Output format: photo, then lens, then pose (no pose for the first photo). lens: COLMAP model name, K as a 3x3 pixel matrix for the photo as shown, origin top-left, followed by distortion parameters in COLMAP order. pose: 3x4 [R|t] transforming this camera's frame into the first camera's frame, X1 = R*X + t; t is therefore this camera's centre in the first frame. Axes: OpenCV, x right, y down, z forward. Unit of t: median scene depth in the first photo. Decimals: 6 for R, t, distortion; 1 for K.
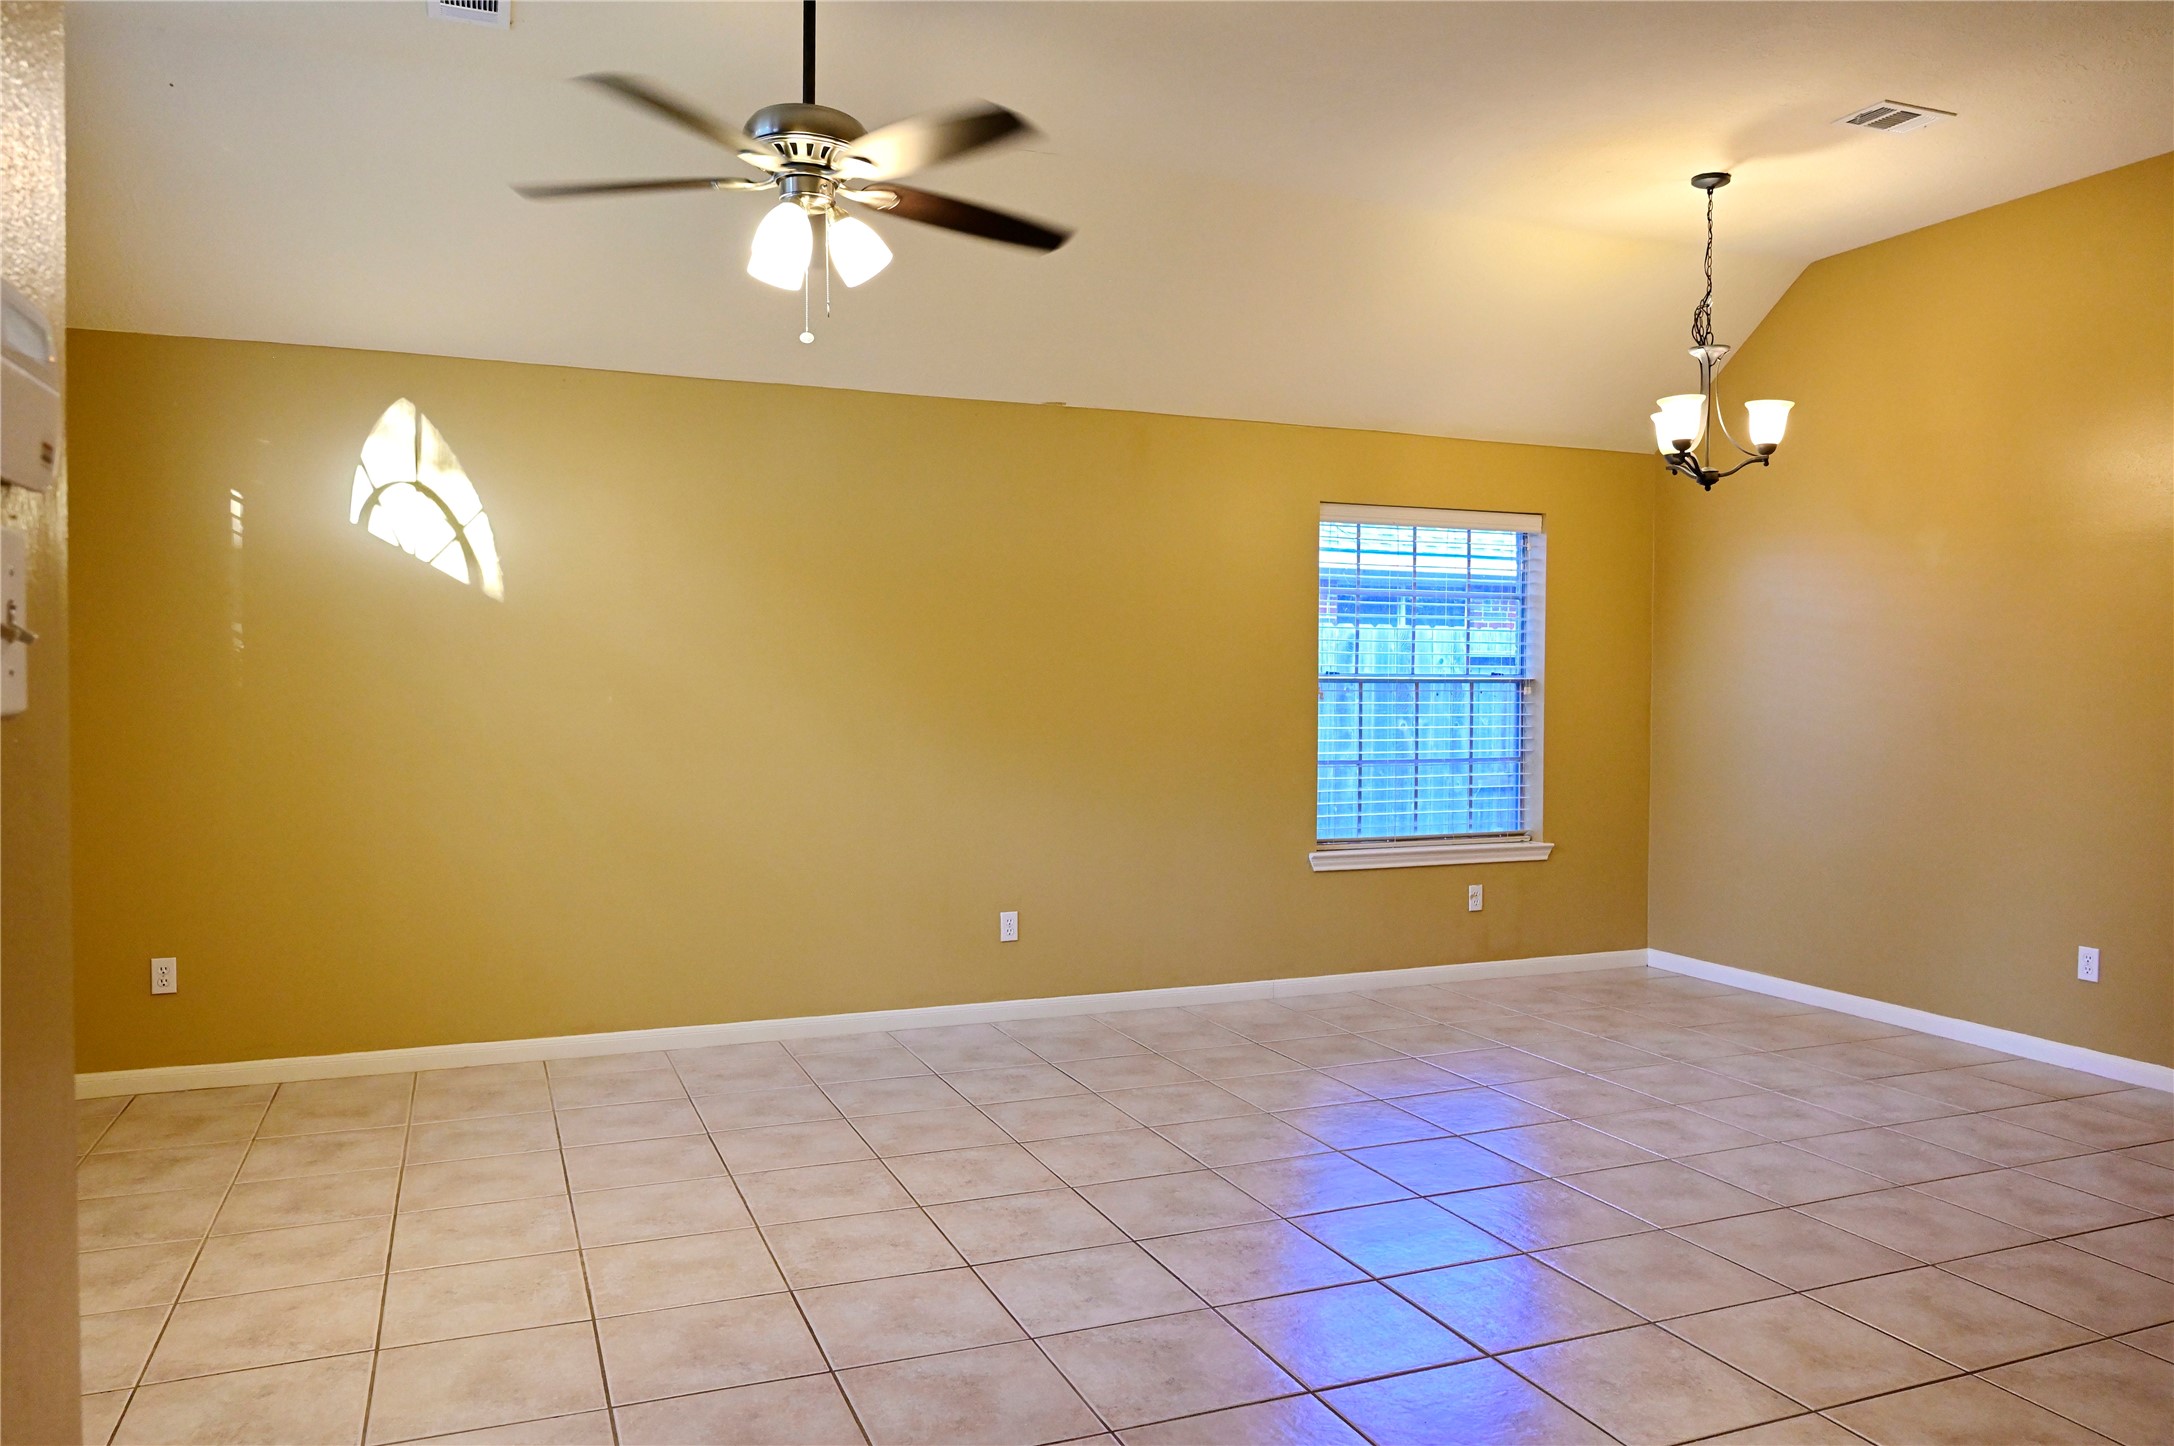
lens RADIAL K [[1443.5, 0, 1105.5], [0, 1443.5, 721.9], [0, 0, 1]] dist [0.009365, -0.001873]
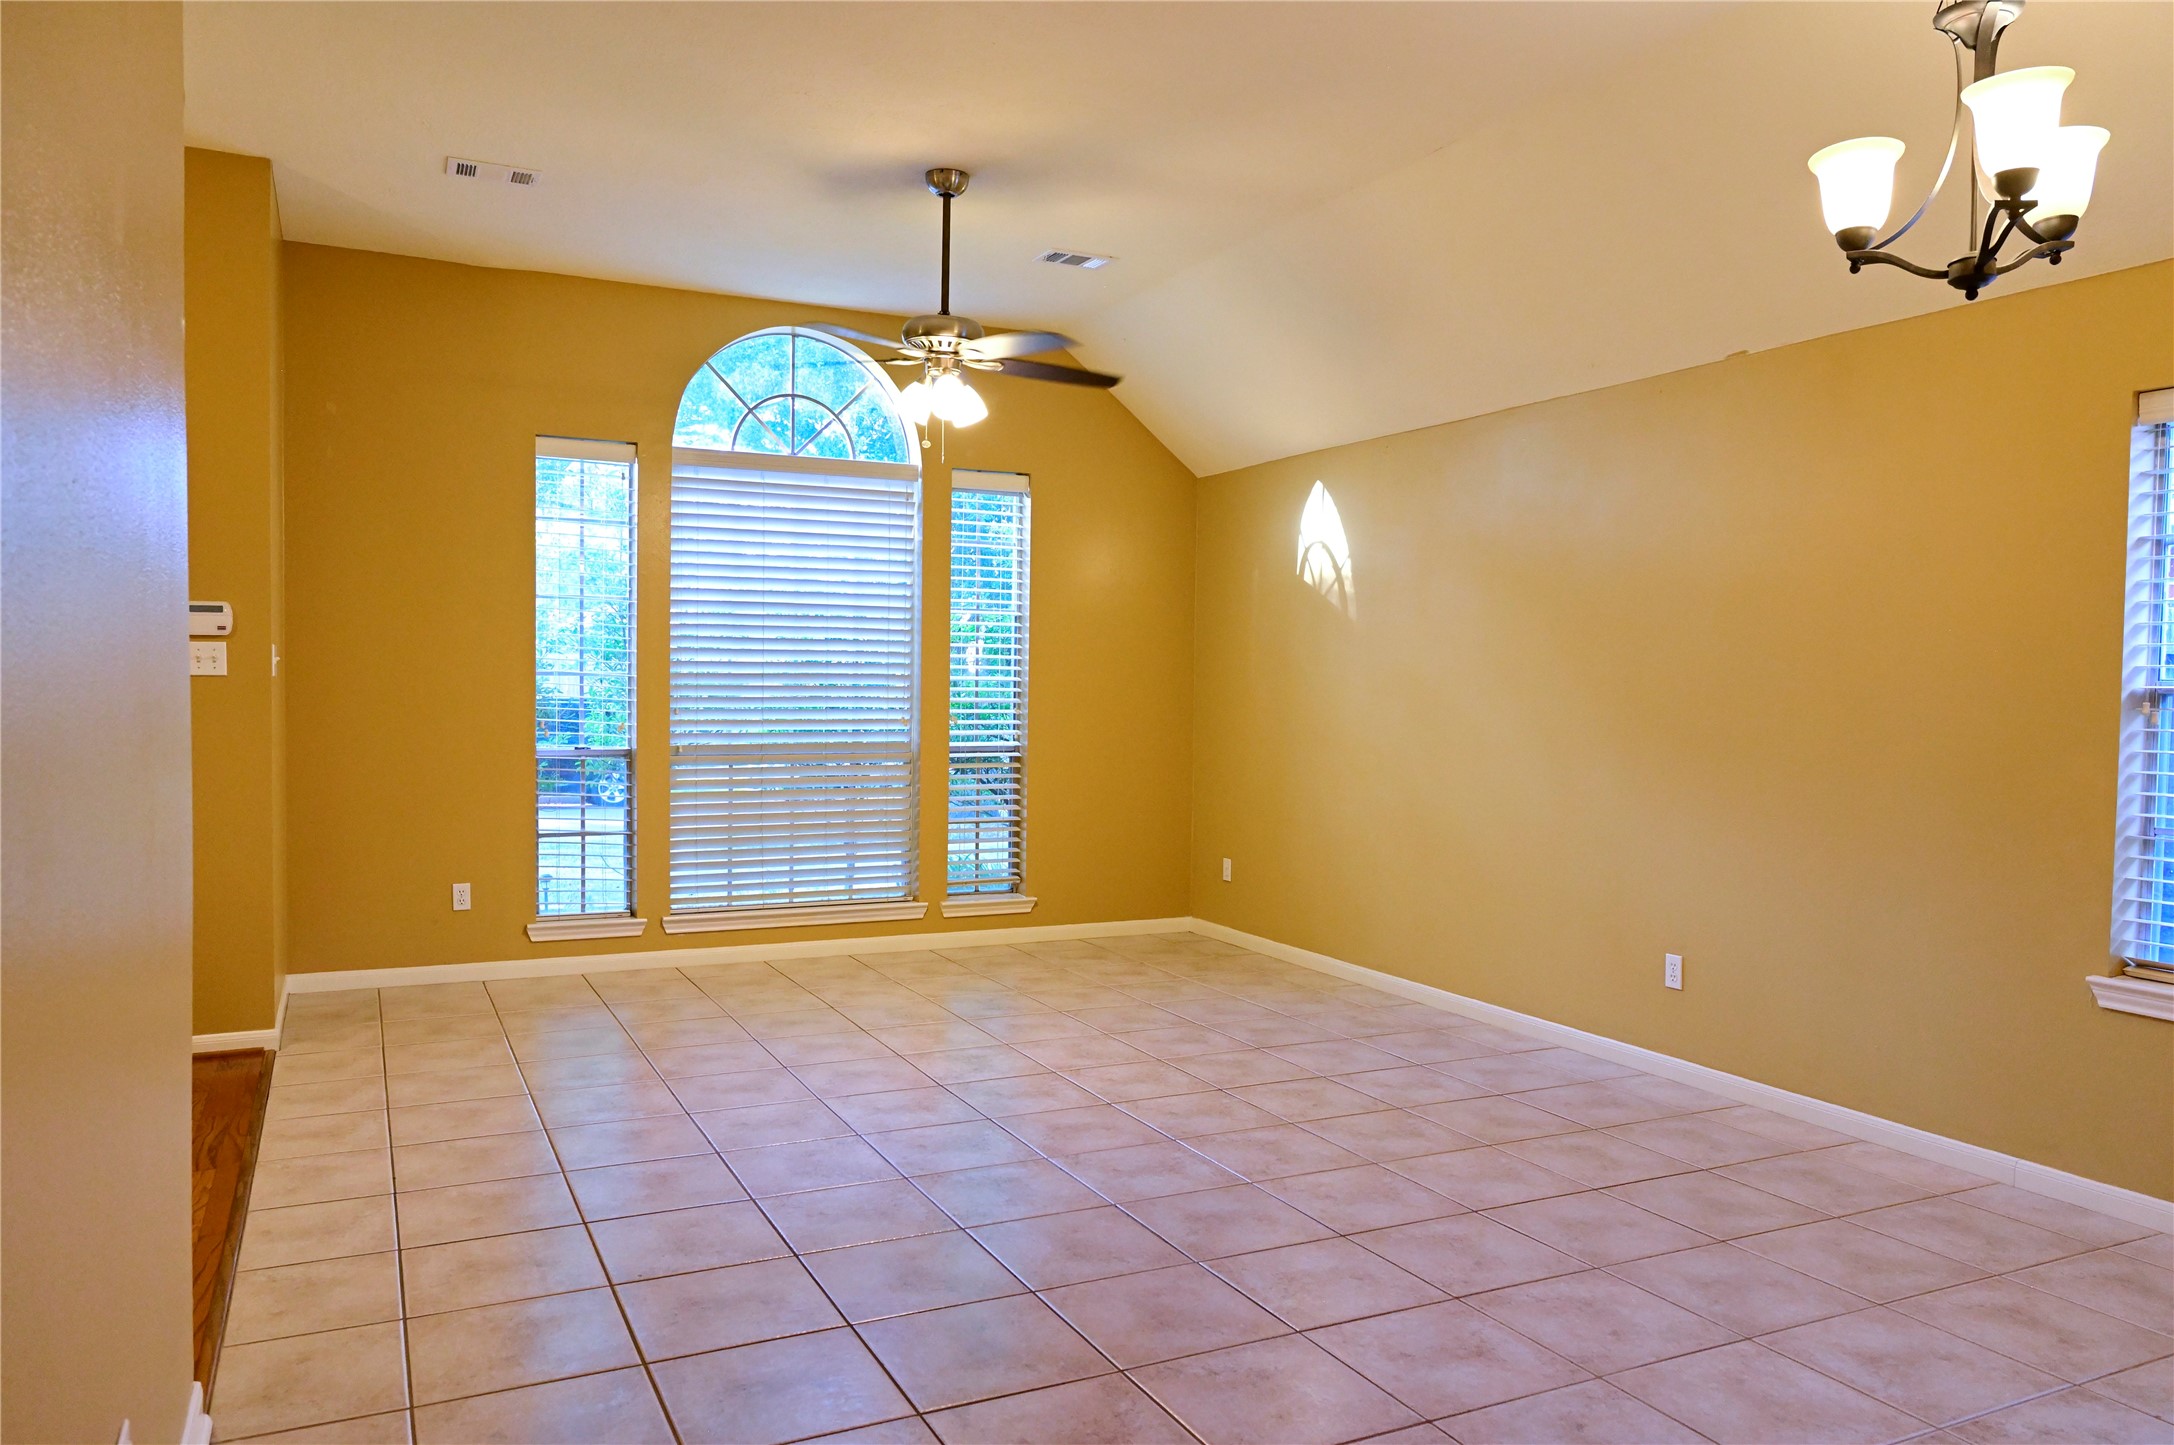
lens RADIAL K [[1443.5, 0, 1105.5], [0, 1443.5, 721.4], [0, 0, 1]] dist [0.009365, -0.001873]
pose [[0.106389, 0.025841, -0.993989, 1.050620], [-0.038309, 0.999027, 0.021872, -0.020859], [0.993586, 0.035752, 0.107275, 0.770823]]
